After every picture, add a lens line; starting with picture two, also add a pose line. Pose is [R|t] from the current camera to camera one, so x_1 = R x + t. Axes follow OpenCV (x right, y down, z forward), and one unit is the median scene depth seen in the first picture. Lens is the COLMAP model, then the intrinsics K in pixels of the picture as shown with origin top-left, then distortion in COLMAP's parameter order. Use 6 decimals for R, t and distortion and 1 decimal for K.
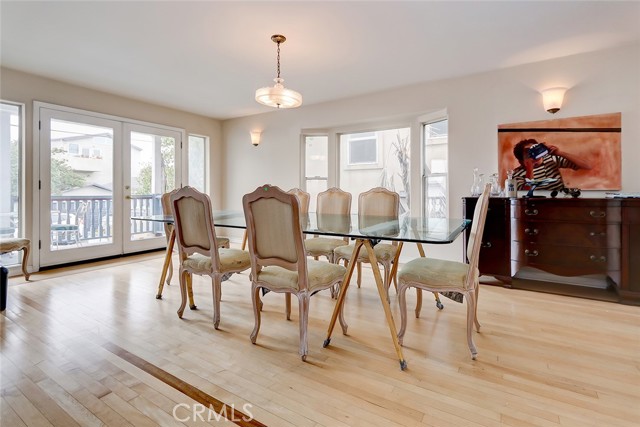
lens RADIAL K [[306.0, 0, 301.3], [0, 306.0, 191.0], [0, 0, 1]] dist [0.000196, 0.000005]
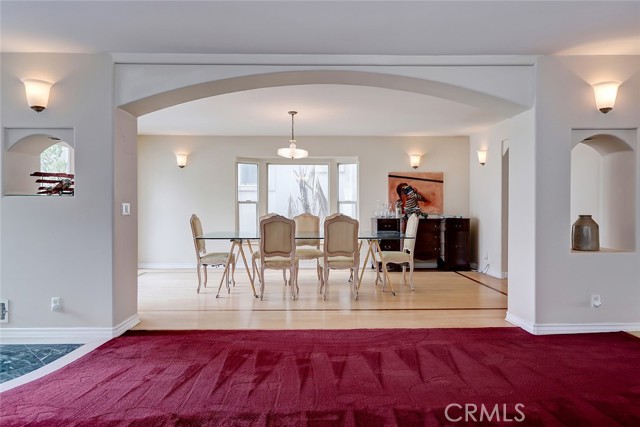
lens RADIAL K [[412.2, 0, 317.8], [0, 412.2, 211.2], [0, 0, 1]] dist [-0.000924, 0.000003]
pose [[0.825453, -0.001288, 0.564470, -0.952768], [-0.003509, 0.999966, 0.007413, -0.033288], [-0.564460, -0.008099, 0.825420, -0.612522]]
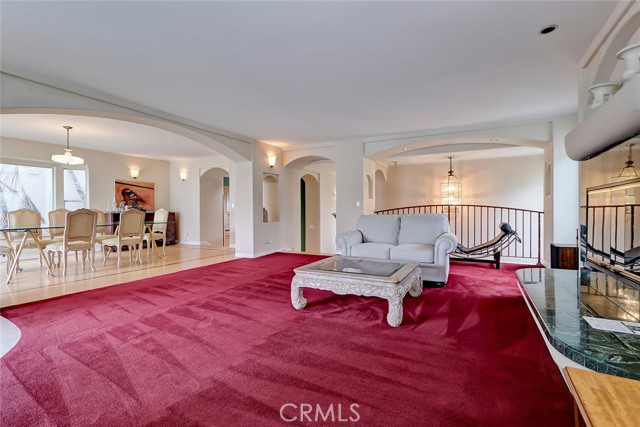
lens RADIAL K [[291.3, 0, 320.0], [0, 291.3, 213.5], [0, 0, 1]] dist [-0.003431, -0.000376]
pose [[-0.077348, -0.011003, 0.996943, -1.686441], [-0.001041, 0.999939, 0.010955, -0.000946], [-0.997004, -0.000191, -0.077355, -0.318612]]
